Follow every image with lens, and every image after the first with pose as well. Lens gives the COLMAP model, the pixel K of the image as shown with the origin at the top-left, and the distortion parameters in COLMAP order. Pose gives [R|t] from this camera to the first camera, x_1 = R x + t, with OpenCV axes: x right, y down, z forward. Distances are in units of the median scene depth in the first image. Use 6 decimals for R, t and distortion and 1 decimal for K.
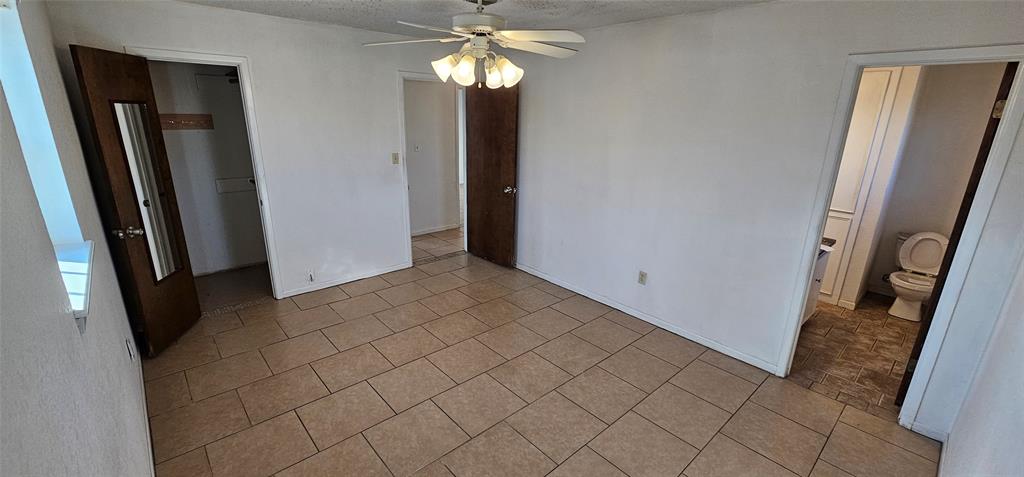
lens RADIAL K [[417.2, 0, 516.7], [0, 417.2, 240.7], [0, 0, 1]] dist [-0.003390, 0.001433]
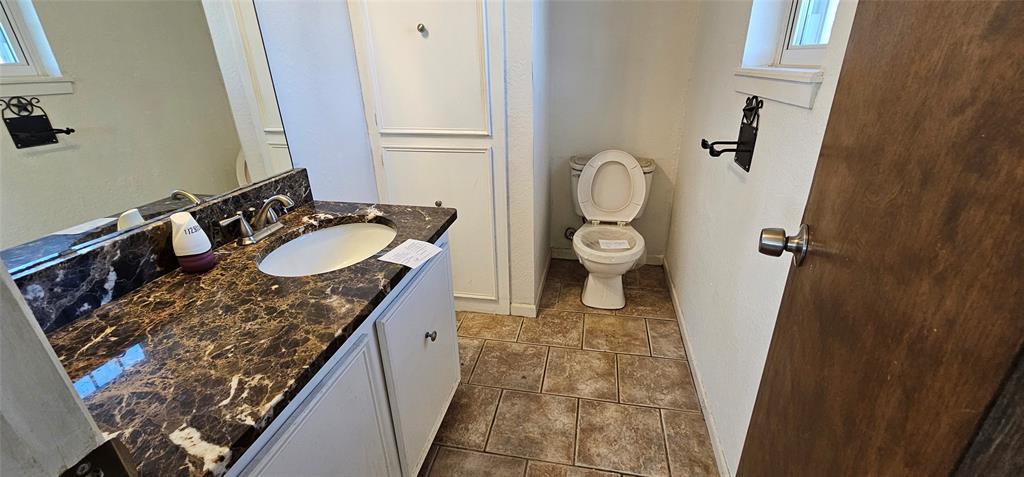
lens RADIAL K [[417.2, 0, 512.4], [0, 417.2, 240.1], [0, 0, 1]] dist [-0.003390, 0.001433]
pose [[0.805159, -0.267214, 0.529449, 0.540330], [0.206369, 0.963187, 0.172288, -0.028521], [-0.555996, -0.029457, 0.830663, 0.587239]]
